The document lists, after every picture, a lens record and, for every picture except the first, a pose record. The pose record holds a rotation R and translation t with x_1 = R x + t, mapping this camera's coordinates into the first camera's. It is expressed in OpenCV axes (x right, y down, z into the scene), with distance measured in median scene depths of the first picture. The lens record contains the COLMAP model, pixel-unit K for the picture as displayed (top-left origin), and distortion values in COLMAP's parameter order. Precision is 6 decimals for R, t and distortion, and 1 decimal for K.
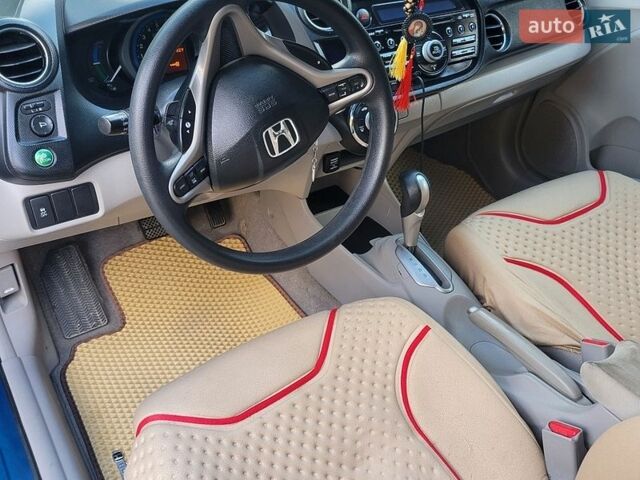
lens RADIAL K [[651.9, 0, 315.7], [0, 651.9, 245.2], [0, 0, 1]] dist [0.037595, 0.000000]
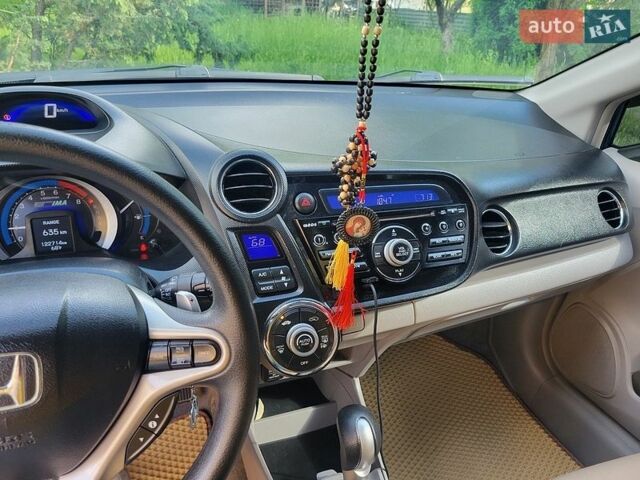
lens RADIAL K [[473.0, 0, 324.3], [0, 473.0, 244.6], [0, 0, 1]] dist [0.022834, -0.004347]
pose [[0.975742, 0.095917, -0.196792, 0.203059], [-0.134337, 0.972104, -0.192267, -0.188919], [0.172861, 0.214039, 0.961408, 0.458187]]
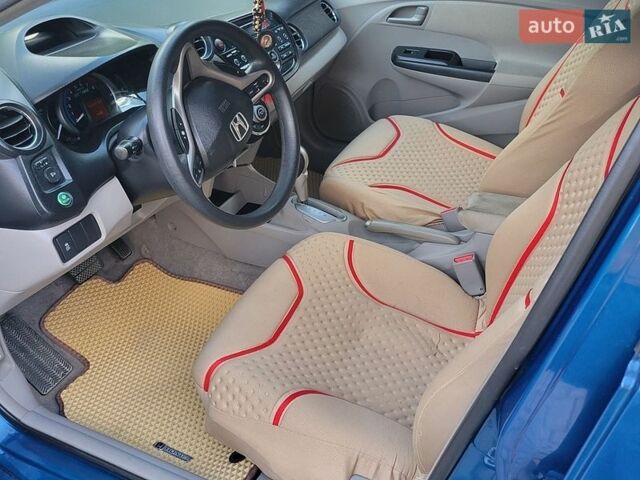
lens RADIAL K [[651.9, 0, 321.0], [0, 651.9, 234.1], [0, 0, 1]] dist [0.037595, 0.000000]
pose [[0.856767, -0.344539, 0.383723, -0.379836], [0.374621, 0.927170, -0.003951, 0.087849], [-0.354416, 0.147136, 0.923440, -0.234662]]
